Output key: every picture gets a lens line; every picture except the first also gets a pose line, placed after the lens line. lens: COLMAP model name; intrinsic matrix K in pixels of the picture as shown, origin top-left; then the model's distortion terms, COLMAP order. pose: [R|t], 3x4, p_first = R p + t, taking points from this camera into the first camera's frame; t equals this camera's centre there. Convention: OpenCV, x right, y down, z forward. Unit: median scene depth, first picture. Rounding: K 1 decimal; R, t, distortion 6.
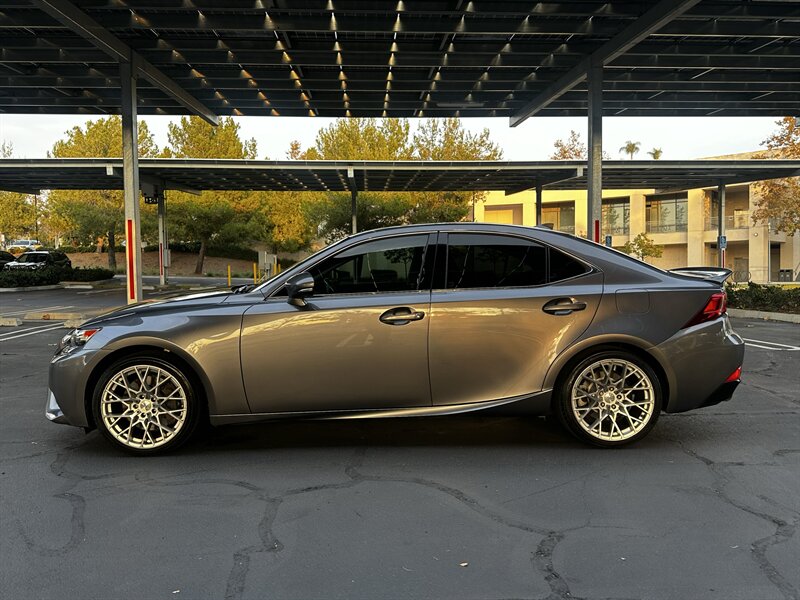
lens RADIAL K [[681.7, 0, 408.1], [0, 681.7, 301.1], [0, 0, 1]] dist [0.101175, -0.141385]
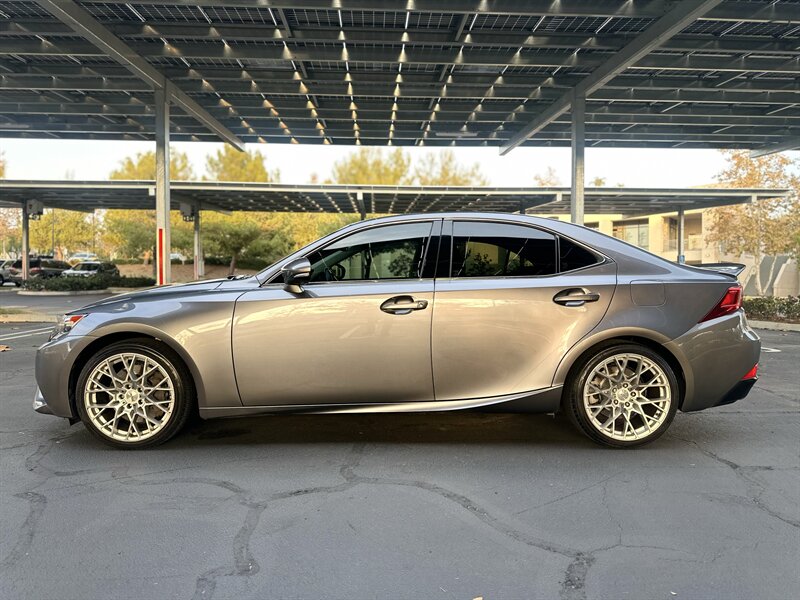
lens RADIAL K [[573.0, 0, 400.0], [0, 573.0, 300.0], [0, 0, 1]] dist [0.063261, -0.083694]
pose [[0.999832, 0.011513, -0.014263, -0.002681], [-0.011777, 0.999758, -0.018560, 0.024799], [0.014046, 0.018725, 0.999726, 0.172344]]
